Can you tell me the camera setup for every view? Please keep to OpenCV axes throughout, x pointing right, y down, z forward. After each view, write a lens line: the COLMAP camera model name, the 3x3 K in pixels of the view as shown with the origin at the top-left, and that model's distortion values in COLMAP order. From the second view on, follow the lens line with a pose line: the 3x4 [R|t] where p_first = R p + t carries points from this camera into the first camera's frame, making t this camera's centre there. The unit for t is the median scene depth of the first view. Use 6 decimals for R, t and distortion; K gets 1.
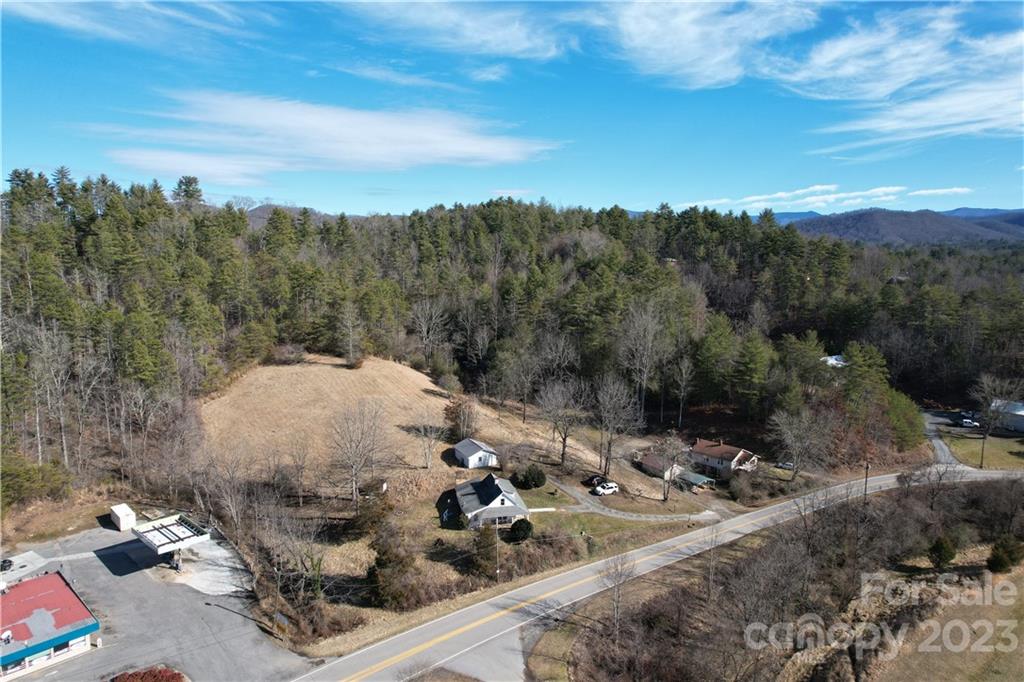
lens RADIAL K [[550.6, 0, 512.0], [0, 550.6, 372.1], [0, 0, 1]] dist [-0.000297, 0.002177]
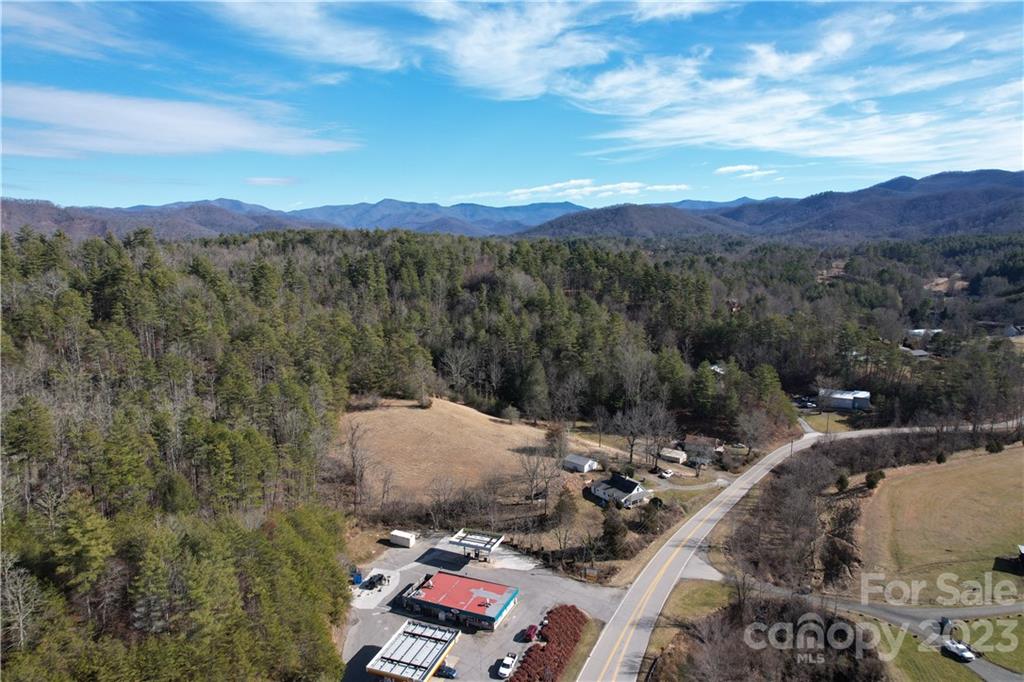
lens RADIAL K [[651.4, 0, 508.5], [0, 651.4, 344.5], [0, 0, 1]] dist [-0.073019, 0.061220]
pose [[0.913375, -0.054803, 0.403415, -0.238925], [0.072059, 0.997015, -0.027707, -0.031874], [-0.400692, 0.054377, 0.914598, -0.119639]]
